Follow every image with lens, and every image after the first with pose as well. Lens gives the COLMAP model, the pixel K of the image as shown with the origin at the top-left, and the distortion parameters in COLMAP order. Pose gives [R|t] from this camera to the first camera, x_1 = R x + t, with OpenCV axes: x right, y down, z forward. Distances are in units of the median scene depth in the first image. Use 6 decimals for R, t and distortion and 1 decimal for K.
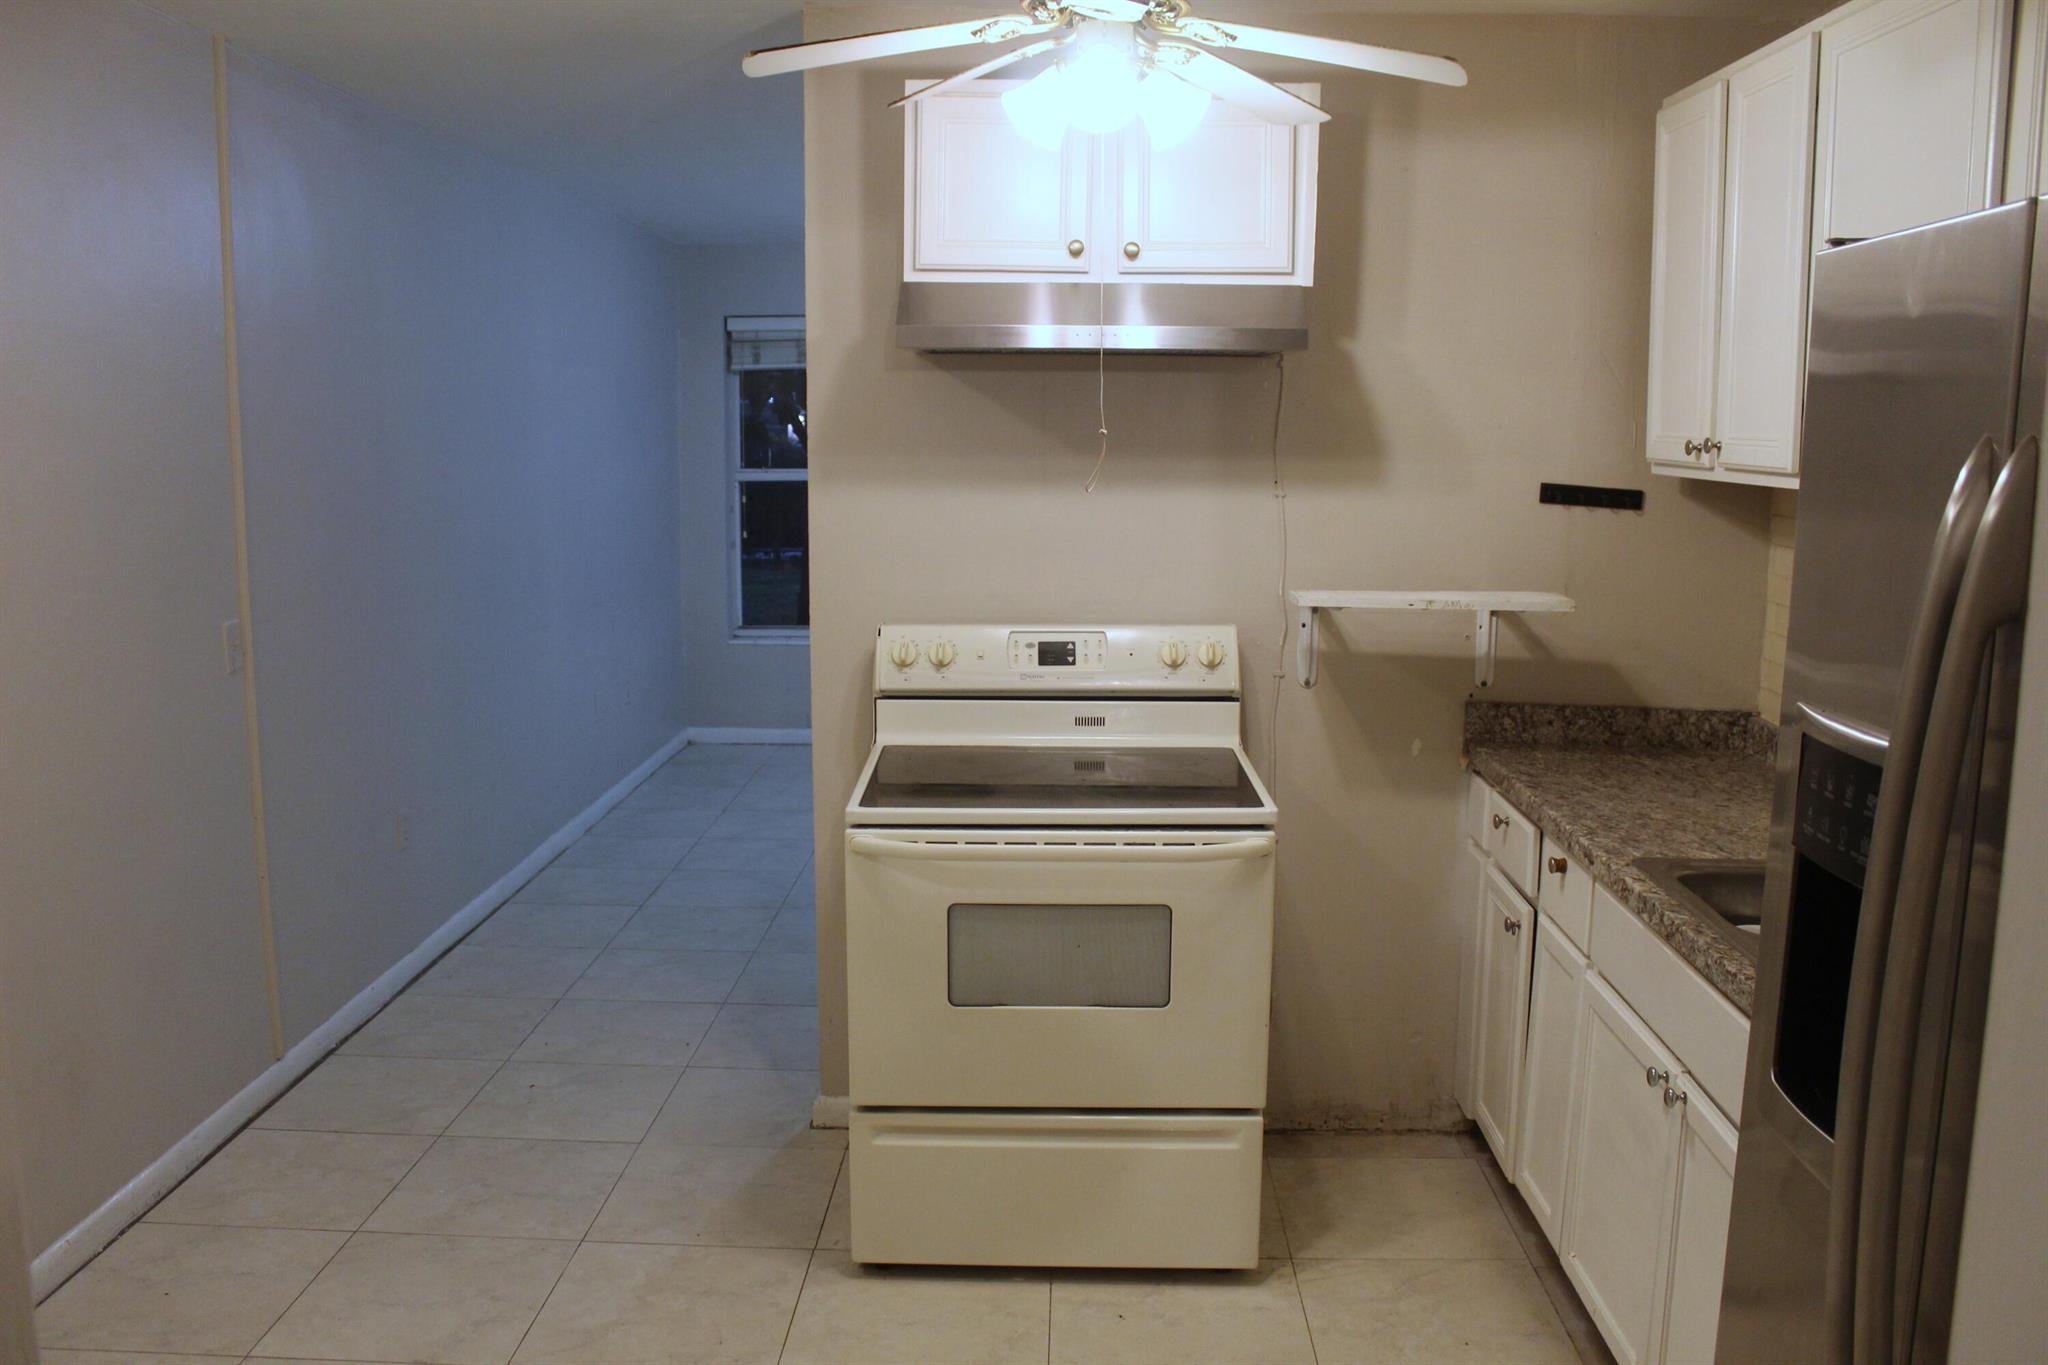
lens RADIAL K [[1714.4, 0, 1024.4], [0, 1714.4, 676.8], [0, 0, 1]] dist [-0.010864, -0.001215]
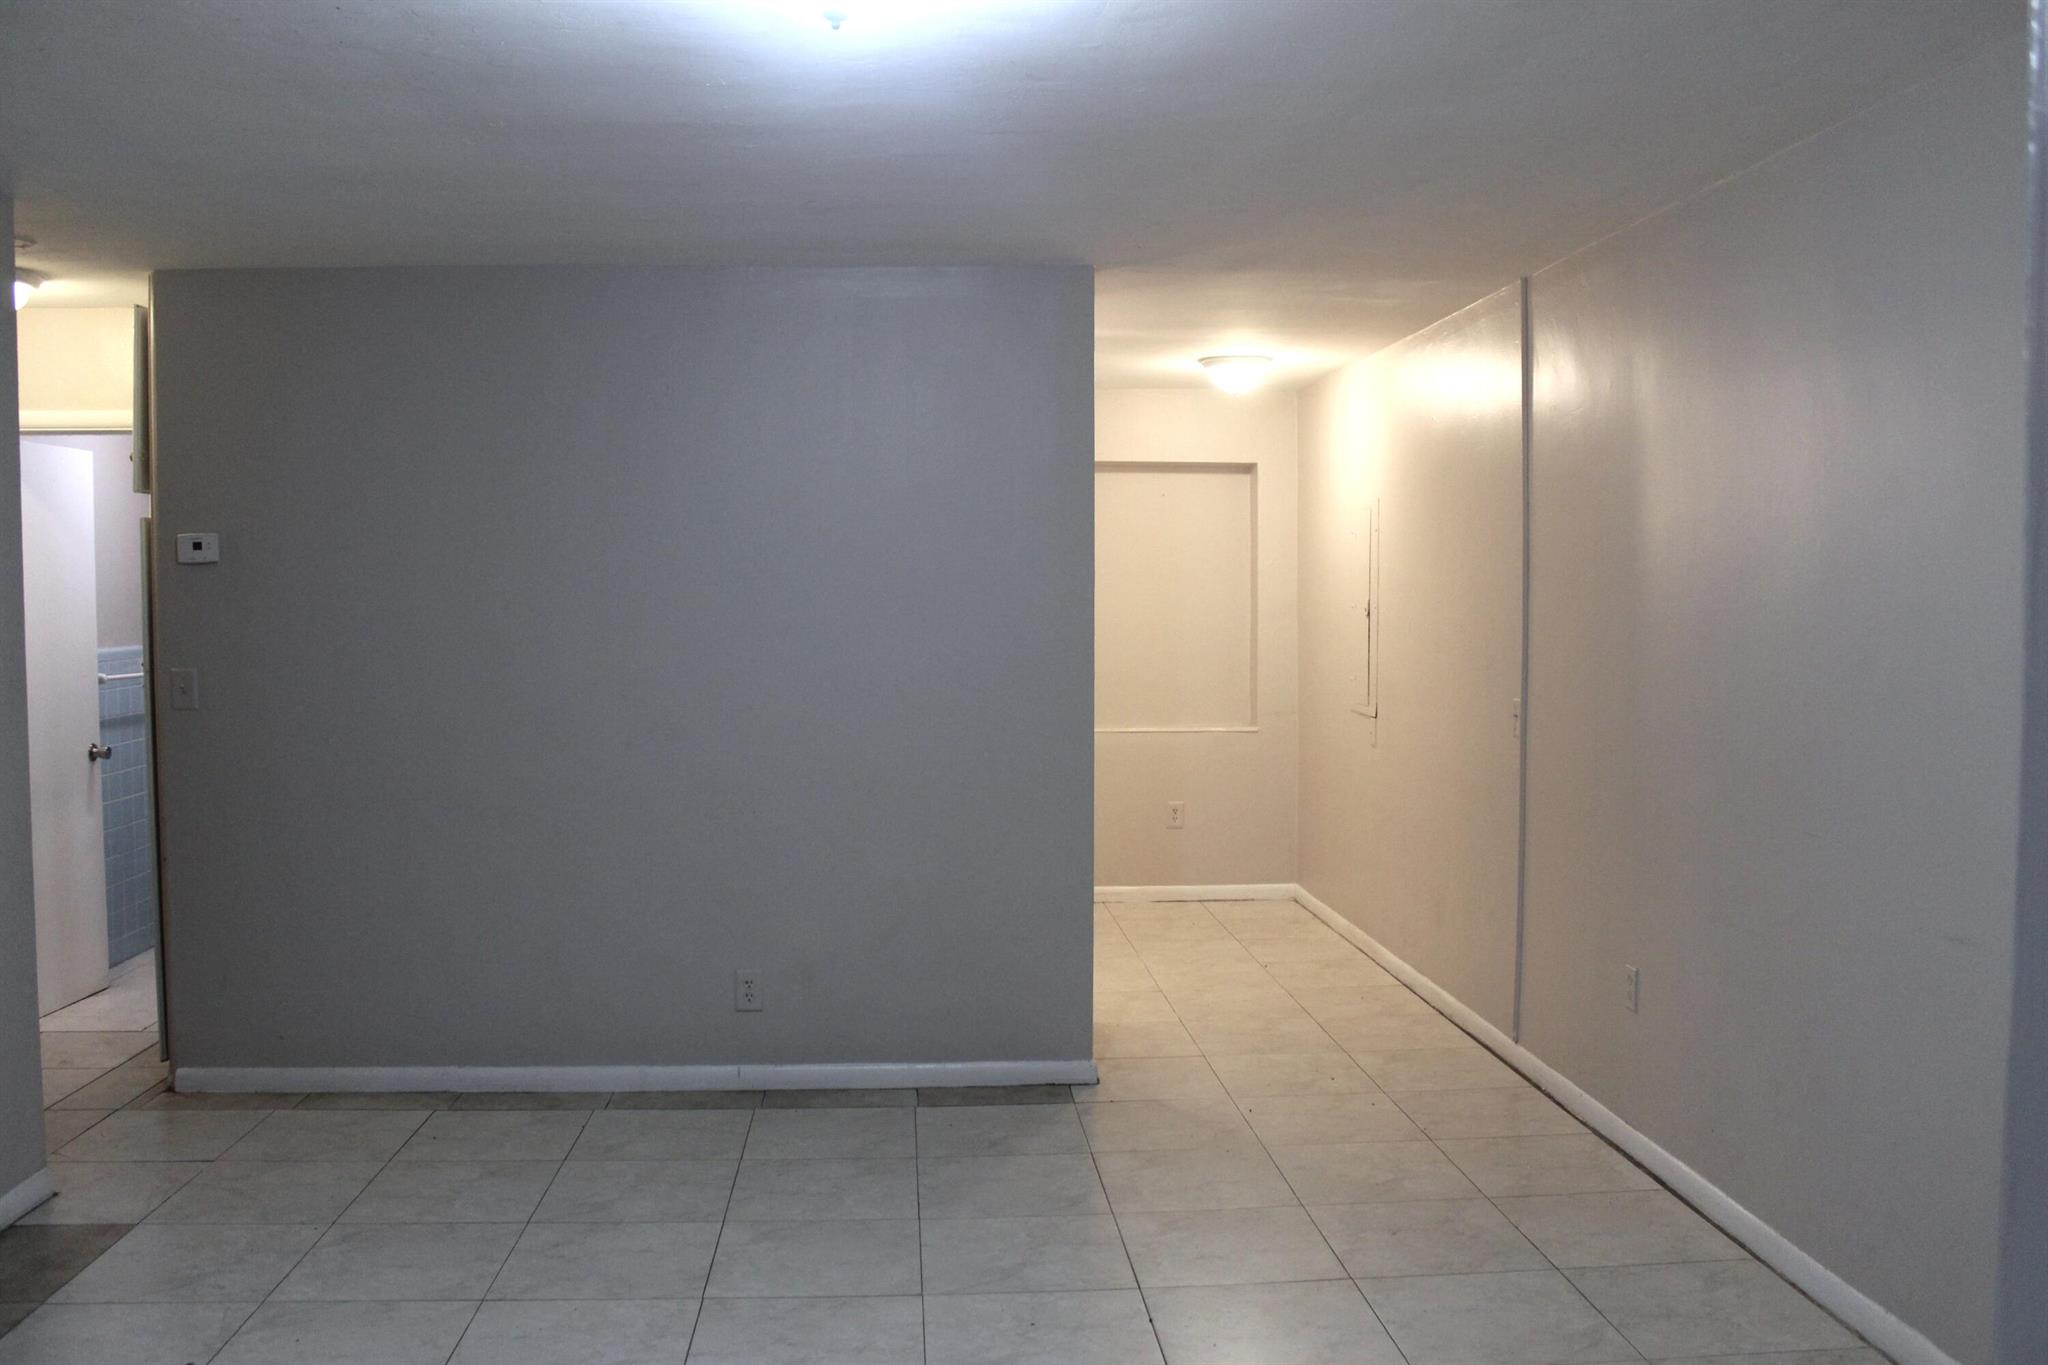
lens RADIAL K [[1714.4, 0, 1022.8], [0, 1714.4, 681.8], [0, 0, 1]] dist [-0.010864, -0.001215]
pose [[-0.994412, 0.004008, -0.105489, 0.041314], [-0.017876, 0.978454, 0.205690, -0.178477], [0.104041, 0.206426, -0.972915, 1.278399]]
